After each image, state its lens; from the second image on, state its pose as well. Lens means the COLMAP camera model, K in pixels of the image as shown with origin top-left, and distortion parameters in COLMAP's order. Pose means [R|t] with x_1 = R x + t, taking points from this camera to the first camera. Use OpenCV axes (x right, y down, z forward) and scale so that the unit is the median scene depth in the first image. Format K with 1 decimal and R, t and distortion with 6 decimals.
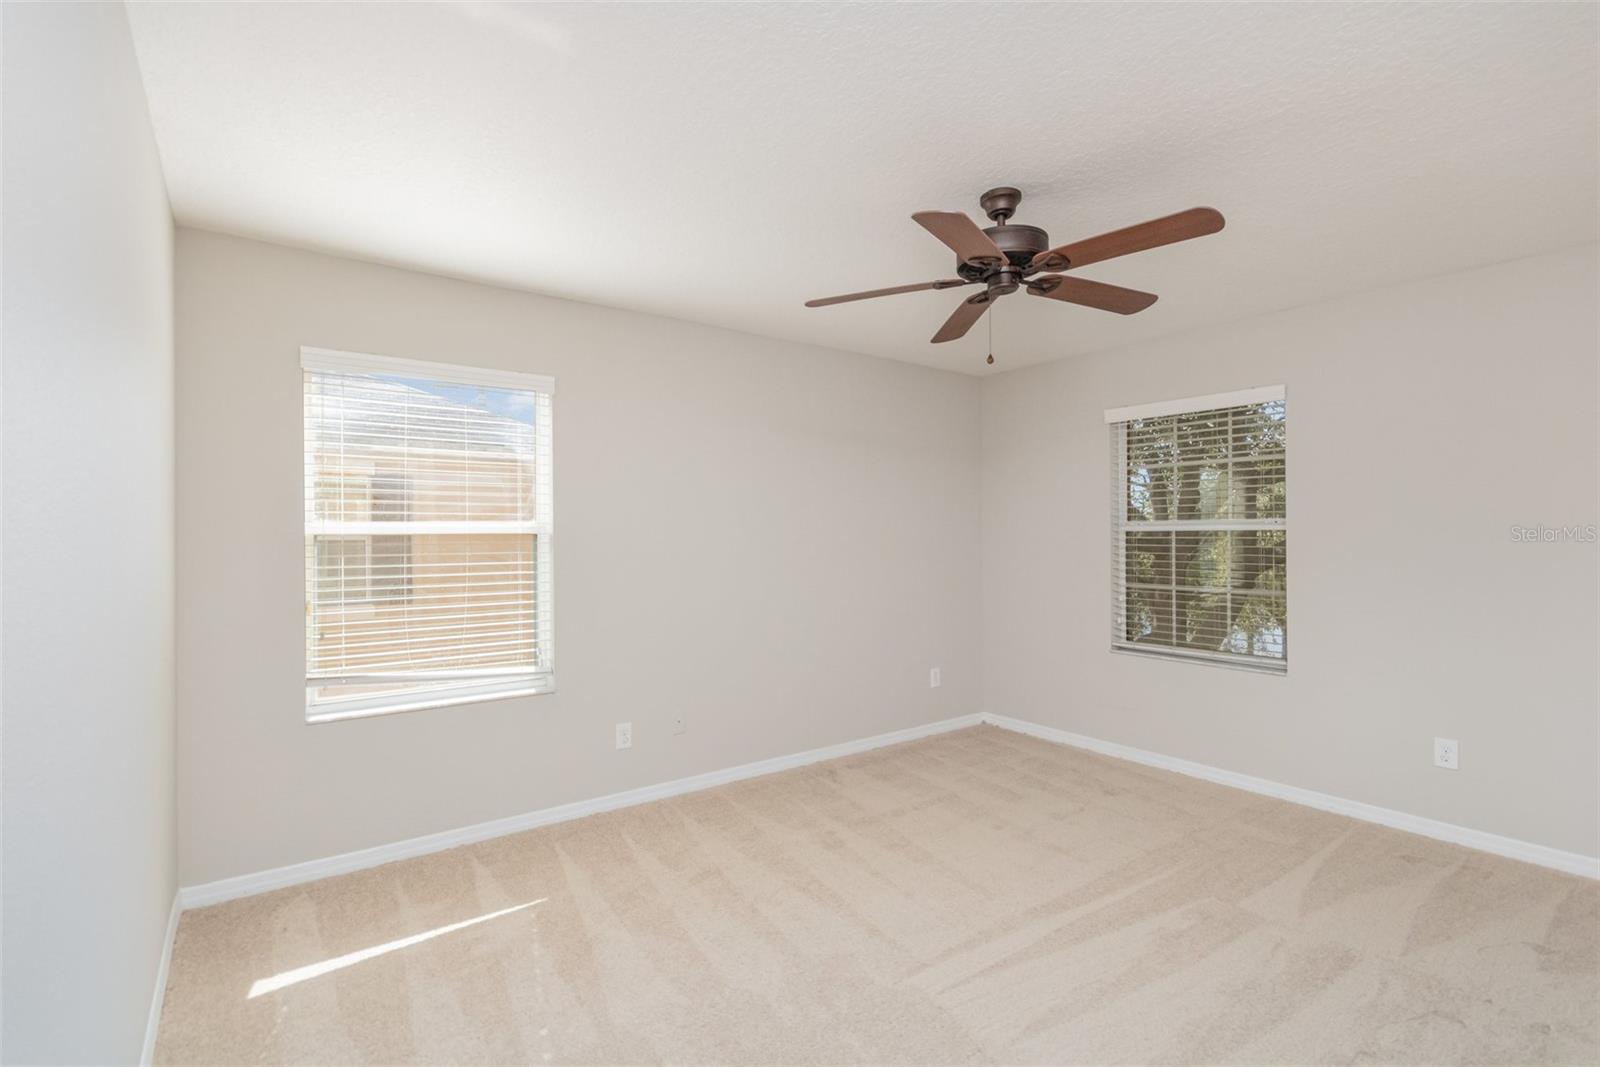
lens RADIAL K [[753.5, 0, 801.5], [0, 753.5, 542.7], [0, 0, 1]] dist [0.000095, 0.000414]
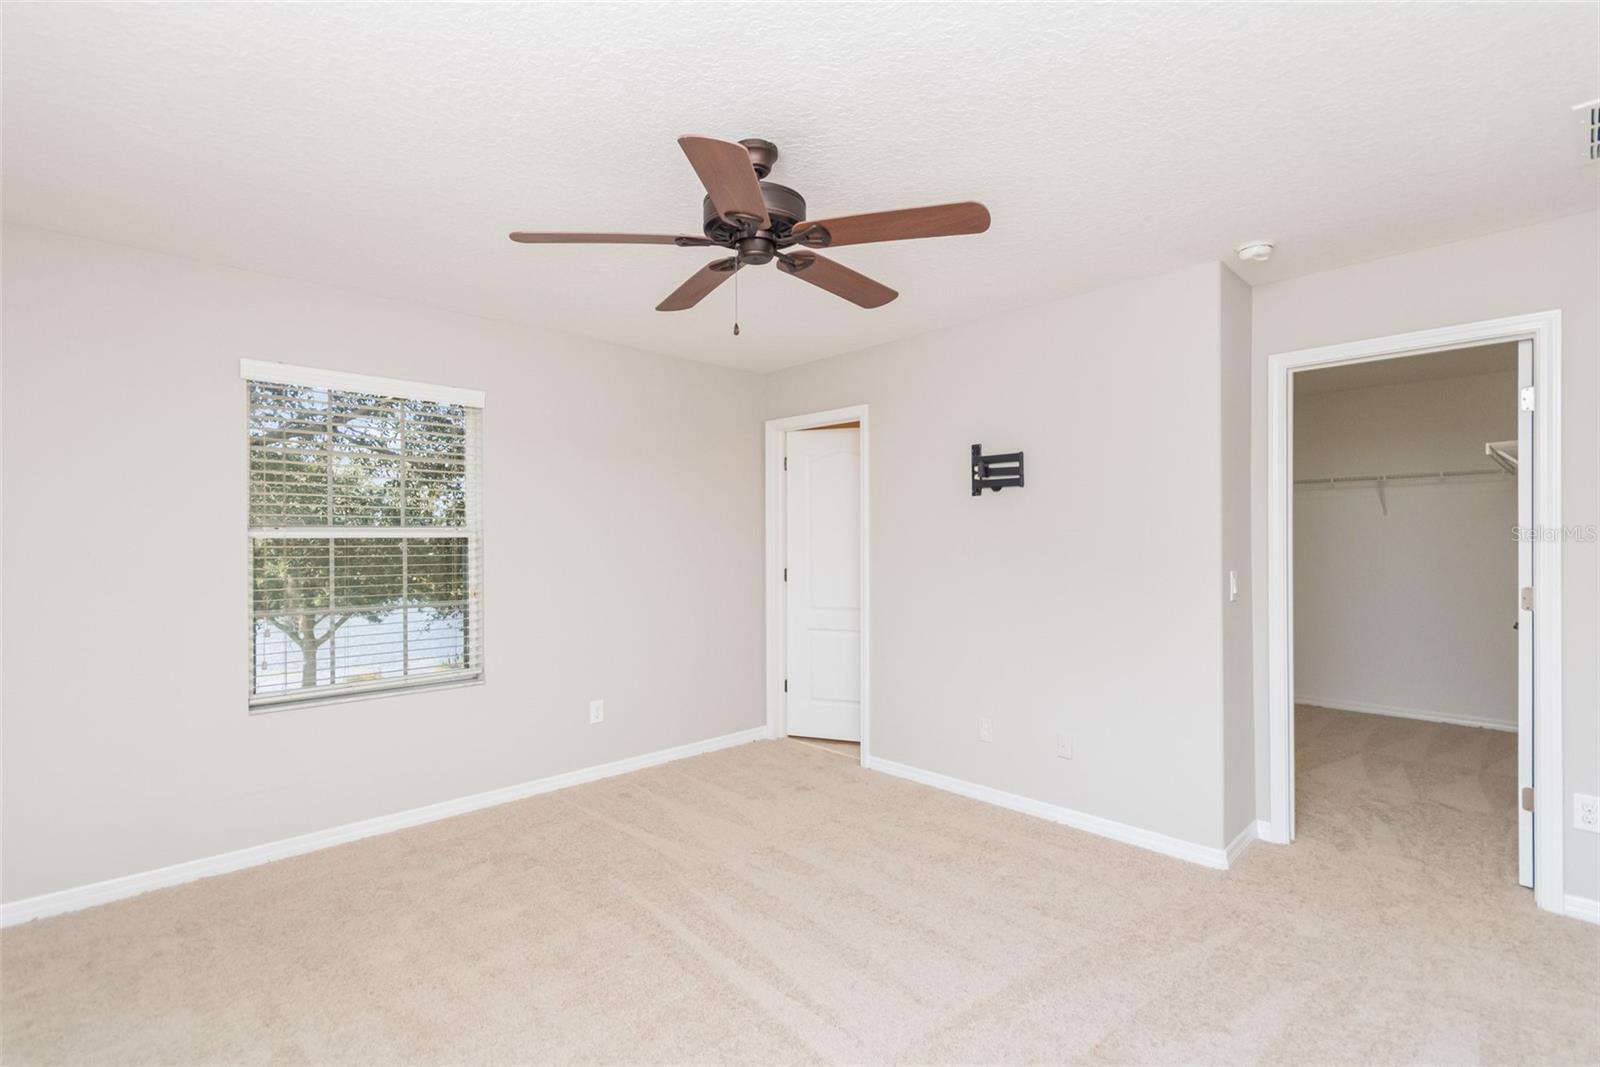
lens RADIAL K [[753.5, 0, 801.5], [0, 753.5, 542.7], [0, 0, 1]] dist [0.000095, 0.000414]
pose [[-0.127063, -0.004284, 0.991885, -0.492420], [0.020004, 0.999776, 0.006880, -0.009258], [-0.991693, 0.020716, -0.126949, 0.871018]]
